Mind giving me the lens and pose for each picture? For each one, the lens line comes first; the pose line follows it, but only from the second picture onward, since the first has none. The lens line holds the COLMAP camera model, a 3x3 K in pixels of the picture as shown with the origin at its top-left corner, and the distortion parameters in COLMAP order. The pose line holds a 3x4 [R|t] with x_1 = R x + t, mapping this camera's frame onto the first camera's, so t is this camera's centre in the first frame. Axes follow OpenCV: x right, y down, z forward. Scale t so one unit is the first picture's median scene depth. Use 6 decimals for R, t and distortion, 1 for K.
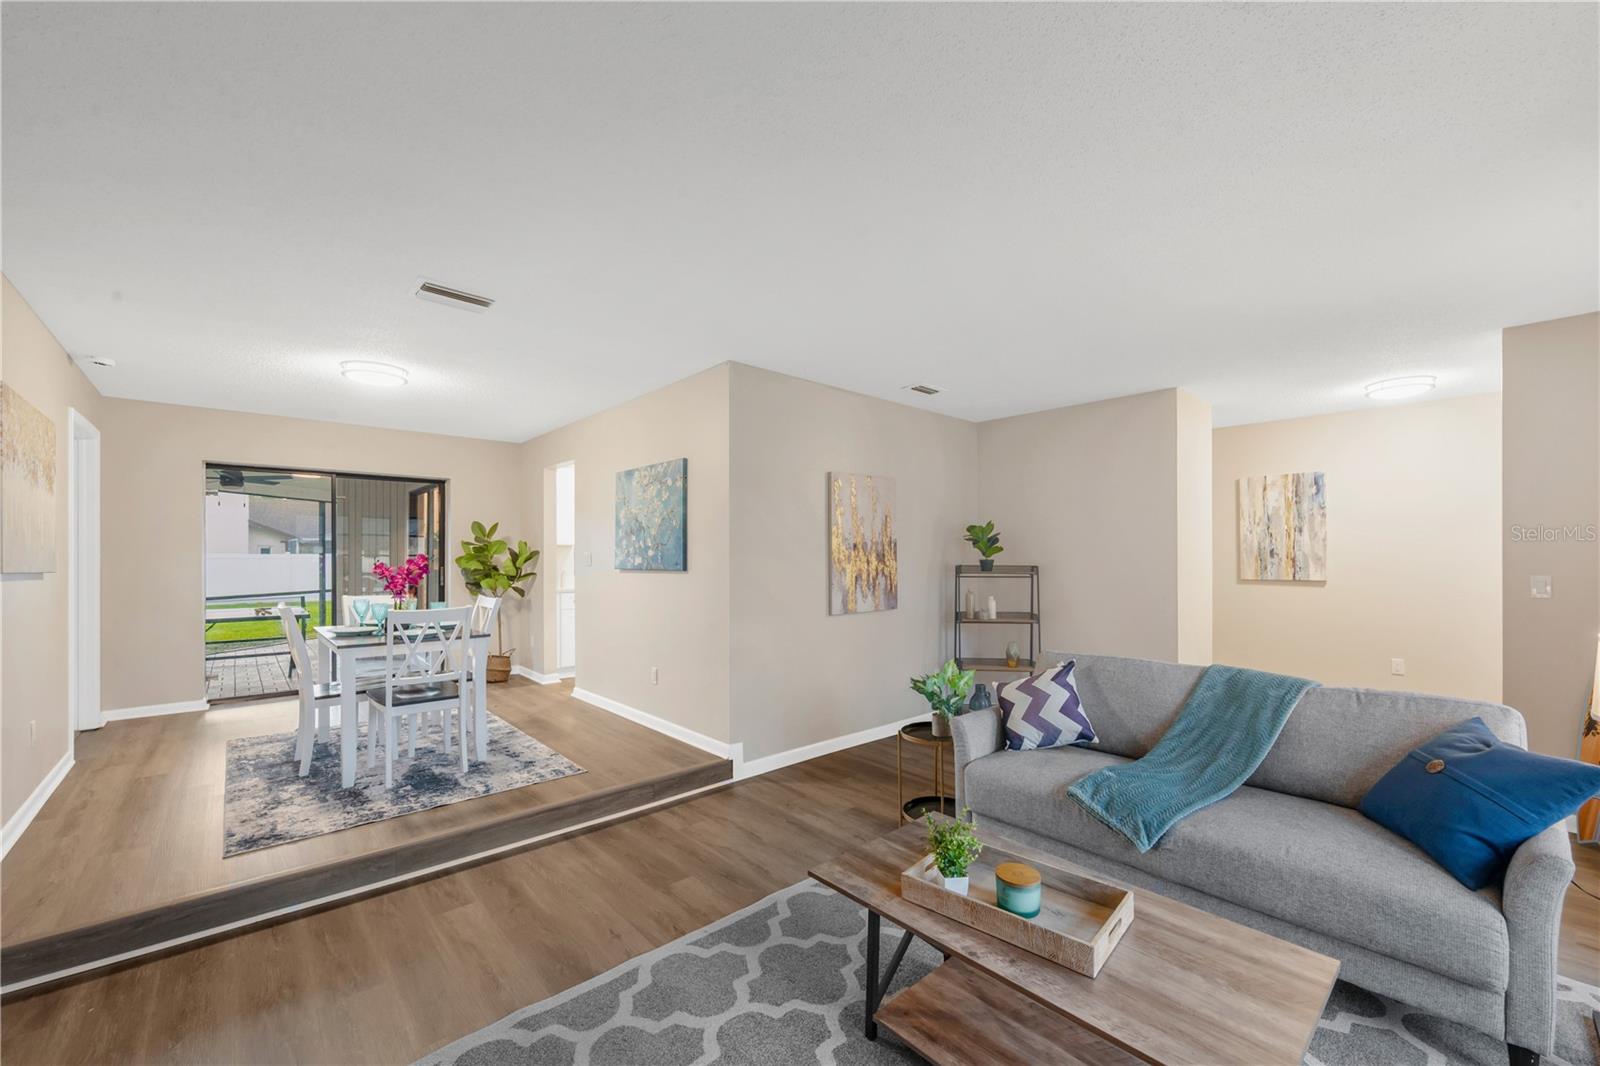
lens RADIAL K [[631.9, 0, 810.4], [0, 631.9, 554.2], [0, 0, 1]] dist [-0.001409, -0.000847]
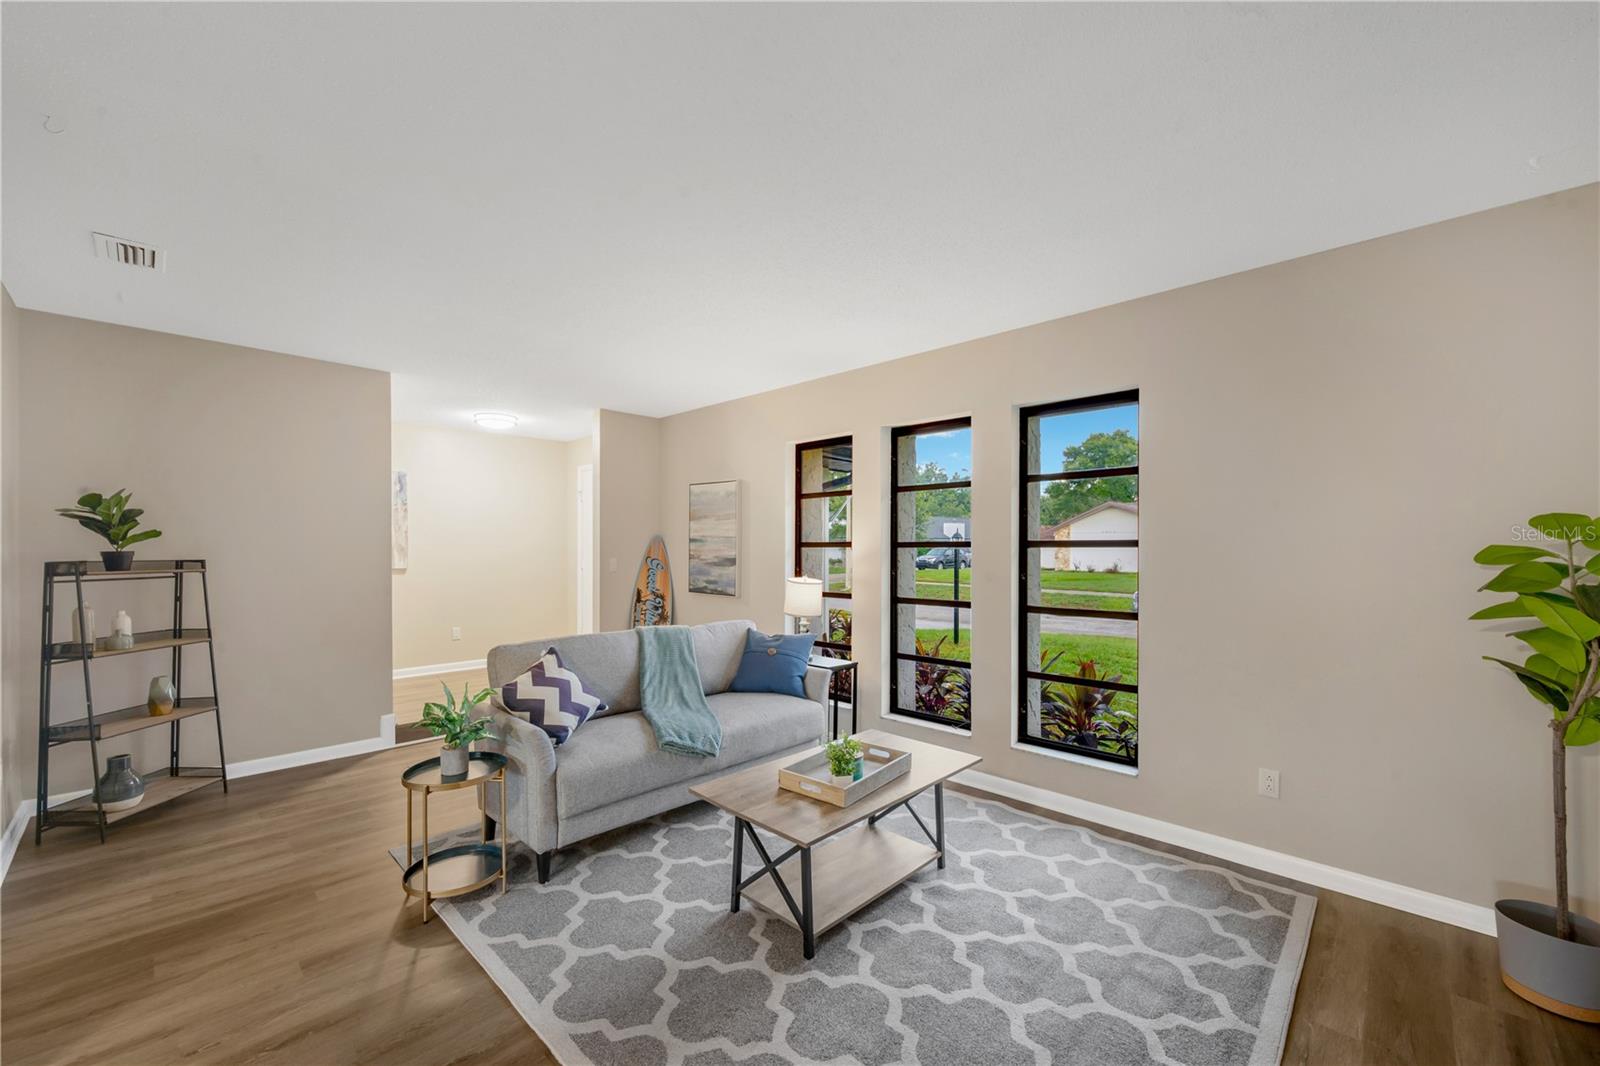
lens RADIAL K [[631.9, 0, 791.2], [0, 631.9, 552.0], [0, 0, 1]] dist [-0.001409, -0.000847]
pose [[-0.055702, -0.005700, 0.998431, -0.424006], [-0.005814, 0.999969, 0.005384, 0.003112], [-0.998431, -0.005505, -0.055733, 0.438283]]
